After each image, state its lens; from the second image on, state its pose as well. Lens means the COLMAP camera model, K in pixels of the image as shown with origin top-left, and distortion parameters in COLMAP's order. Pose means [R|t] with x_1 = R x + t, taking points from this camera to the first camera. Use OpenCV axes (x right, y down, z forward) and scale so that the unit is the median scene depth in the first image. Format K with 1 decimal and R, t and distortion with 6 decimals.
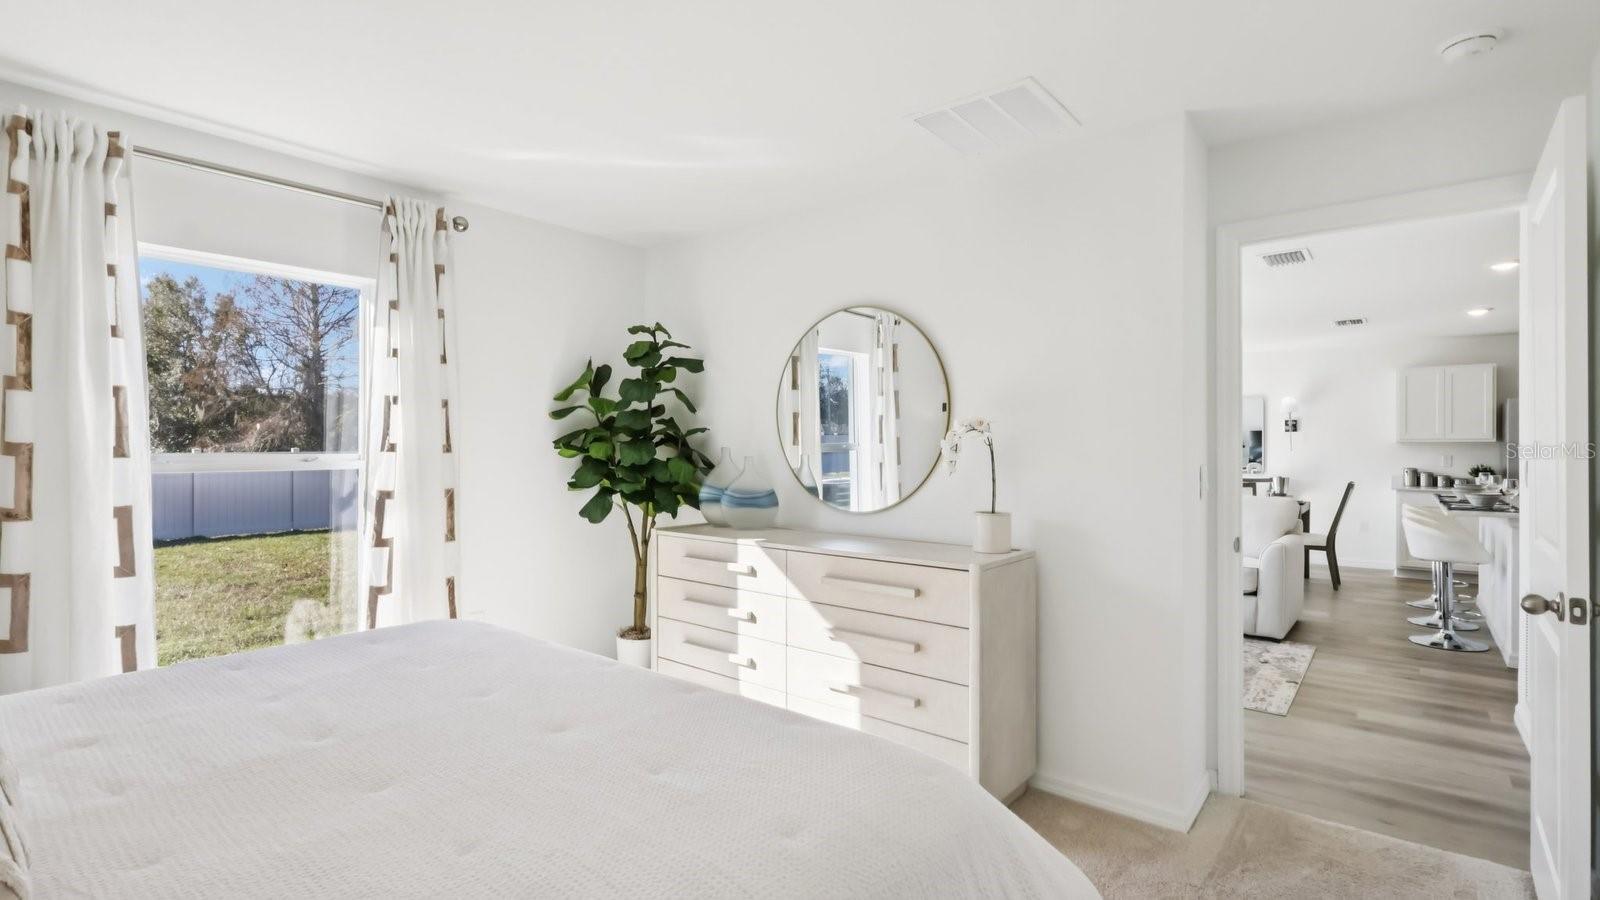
lens RADIAL K [[742.4, 0, 807.3], [0, 742.4, 450.0], [0, 0, 1]] dist [-0.005940, 0.002687]
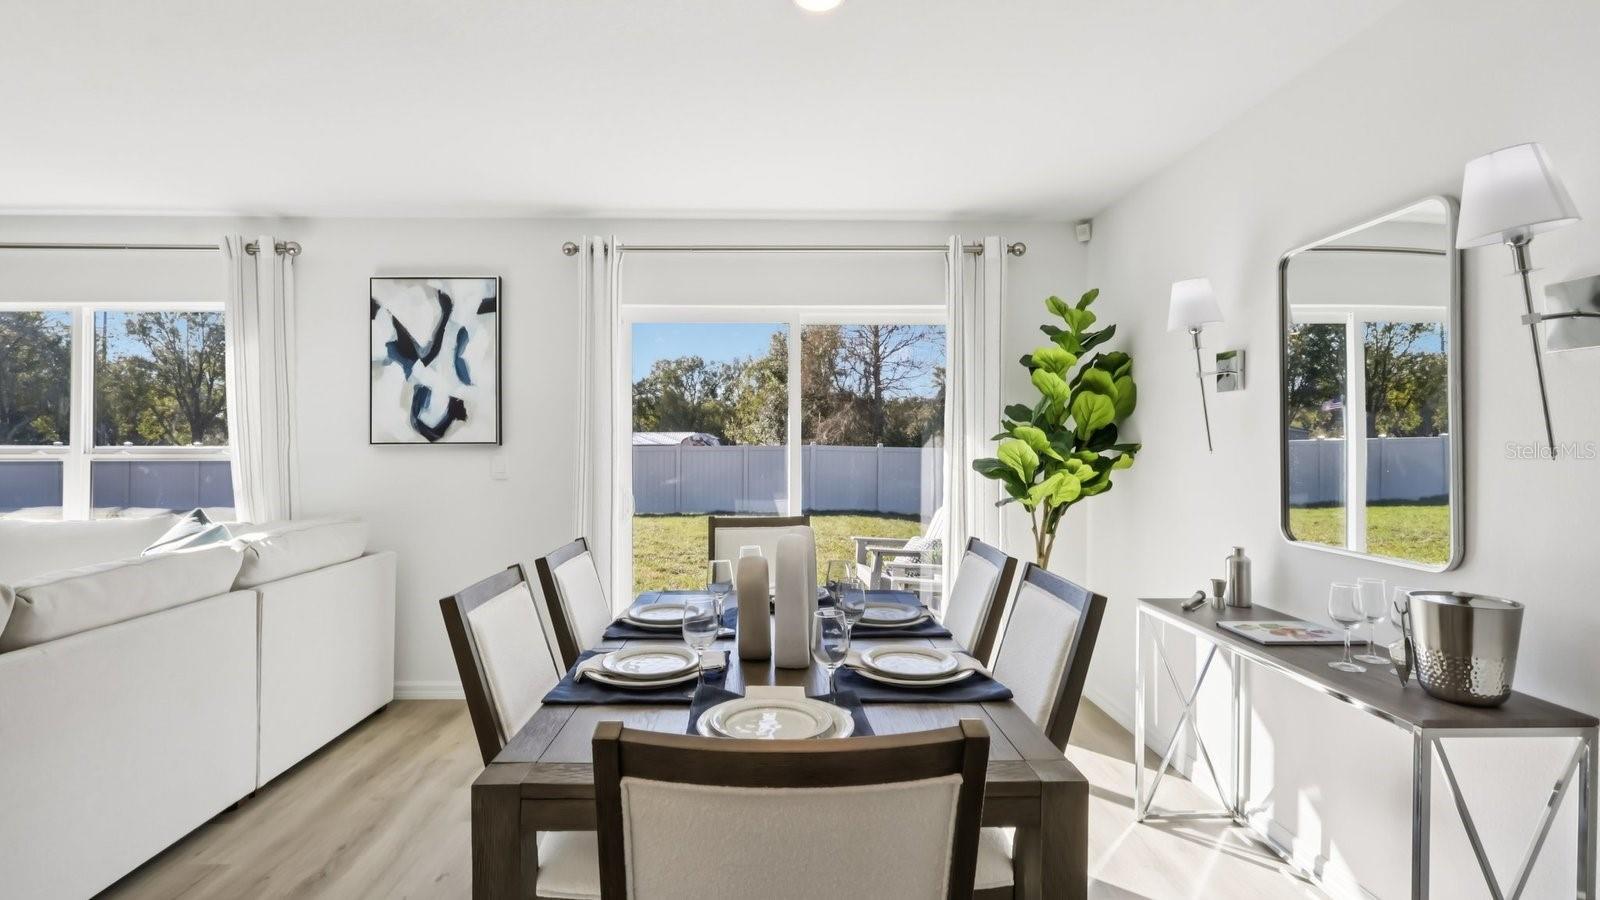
lens RADIAL K [[742.4, 0, 792.3], [0, 742.4, 442.5], [0, 0, 1]] dist [-0.005940, 0.002687]
pose [[0.647057, -0.000310, -0.762442, 0.741169], [-0.002045, 0.999996, -0.002143, -0.002199], [0.762439, 0.002946, 0.647054, 0.830399]]
